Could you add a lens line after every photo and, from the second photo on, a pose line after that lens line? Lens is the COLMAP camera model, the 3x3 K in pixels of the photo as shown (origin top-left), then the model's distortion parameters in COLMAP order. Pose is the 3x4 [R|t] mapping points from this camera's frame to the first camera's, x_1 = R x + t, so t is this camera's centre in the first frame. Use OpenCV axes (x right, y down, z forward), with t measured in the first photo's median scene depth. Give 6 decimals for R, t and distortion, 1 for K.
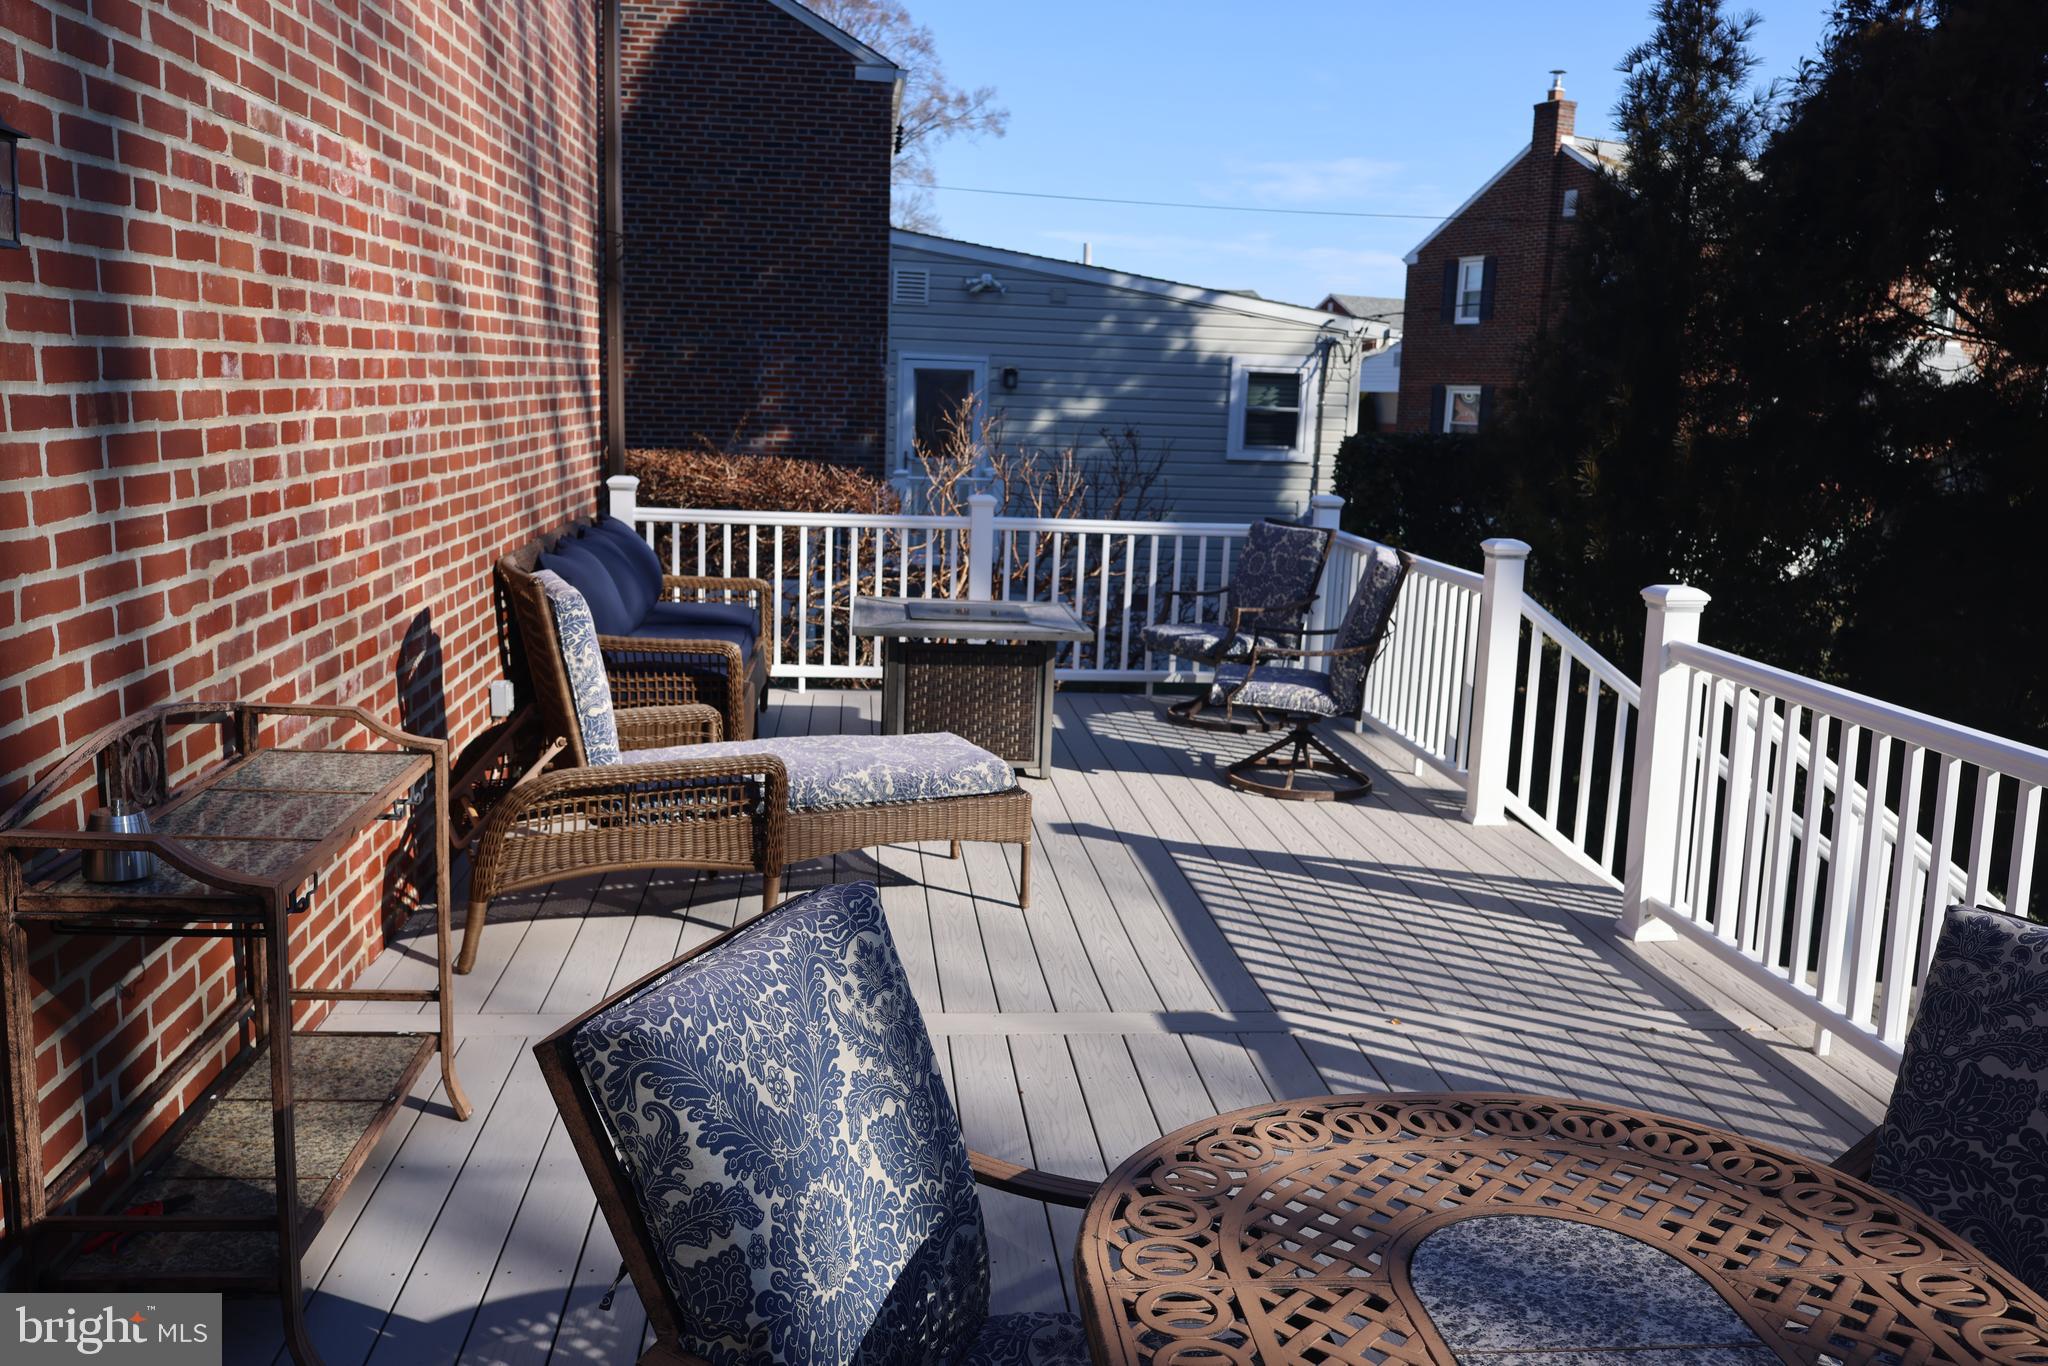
lens RADIAL K [[1642.7, 0, 1024.0], [0, 1642.7, 683.0], [0, 0, 1]] dist [-0.005711, -0.001103]
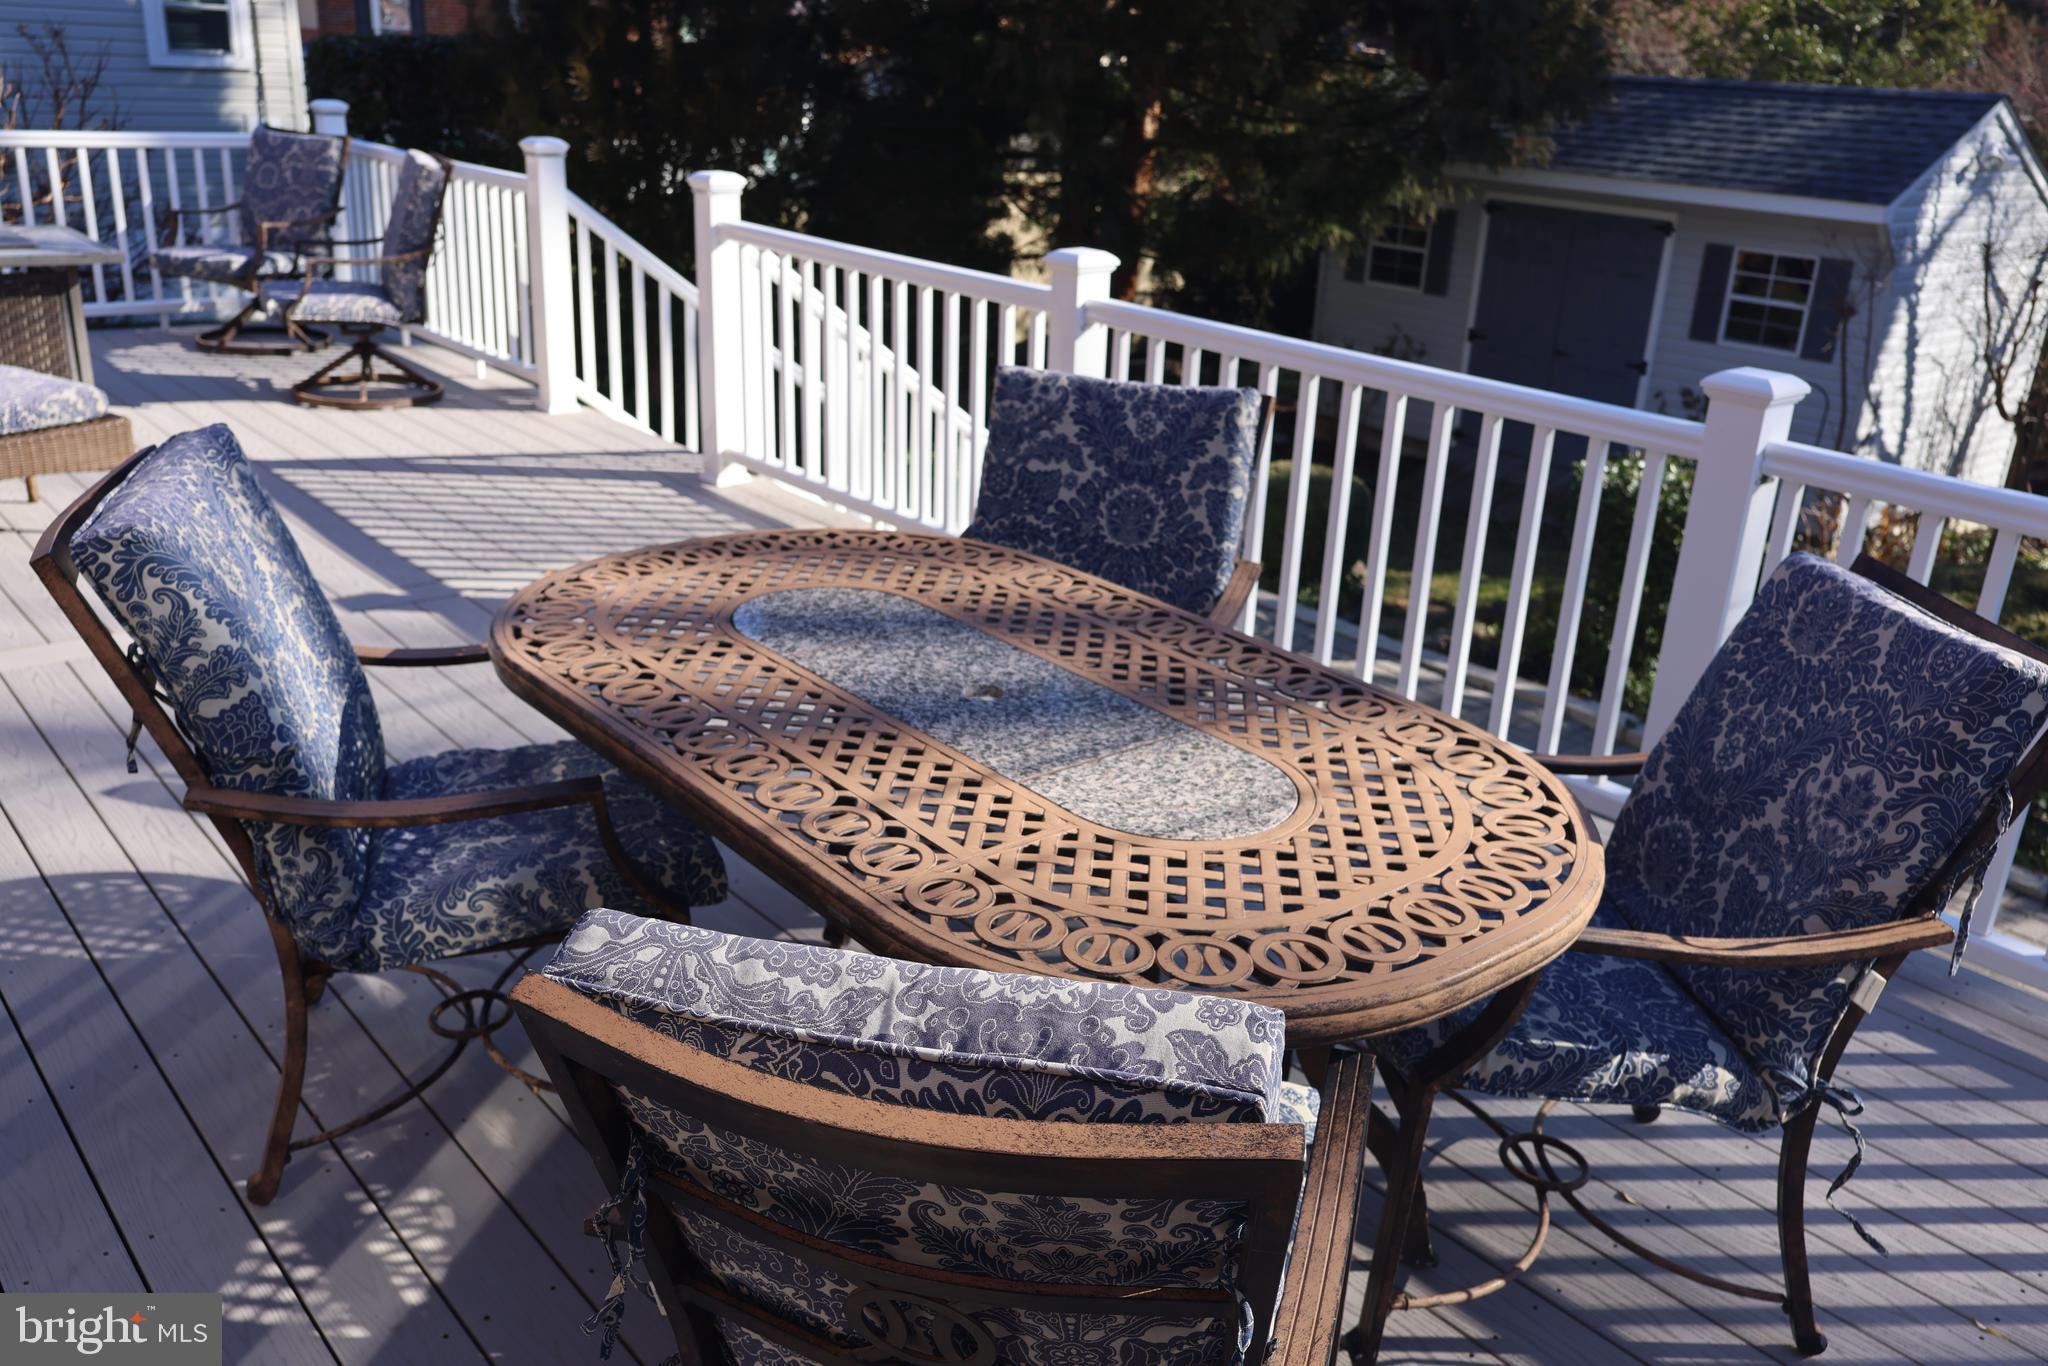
lens RADIAL K [[1667.7, 0, 999.9], [0, 1667.7, 679.3], [0, 0, 1]] dist [-0.006164, 0.002457]
pose [[0.826963, -0.192352, 0.528331, -0.095552], [0.075379, 0.969107, 0.234841, 0.020151], [-0.557181, -0.154380, 0.815914, -0.089659]]
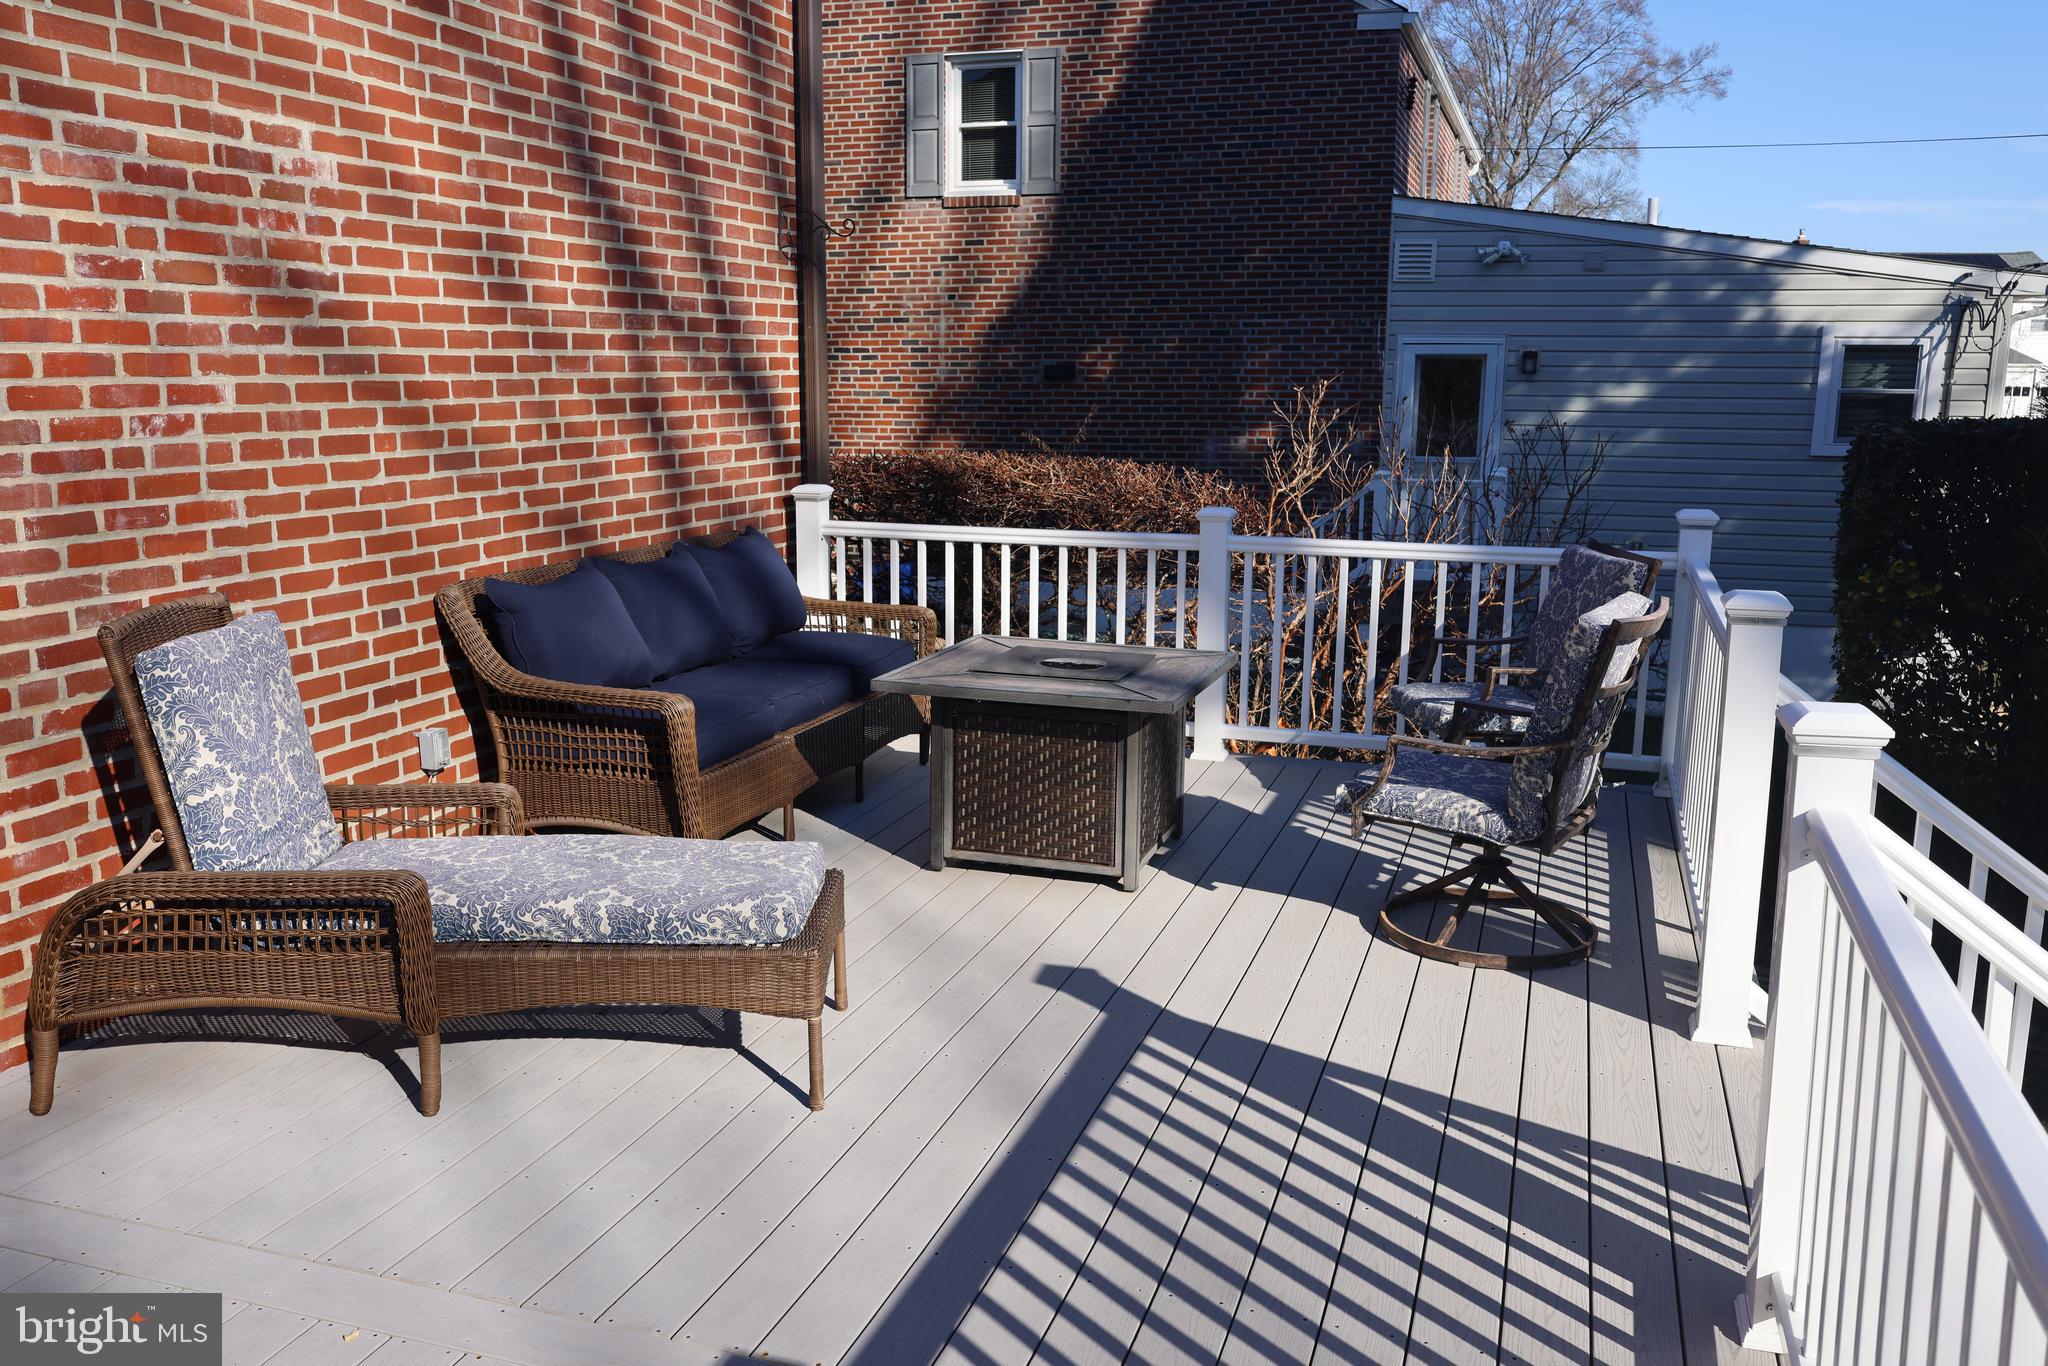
lens RADIAL K [[1642.7, 0, 1024.0], [0, 1642.7, 683.0], [0, 0, 1]] dist [-0.005711, -0.001103]
pose [[0.912523, 0.047888, -0.406214, 0.288717], [-0.047235, 0.998816, 0.011640, -0.046207], [0.406290, 0.008566, 0.913704, 0.318647]]
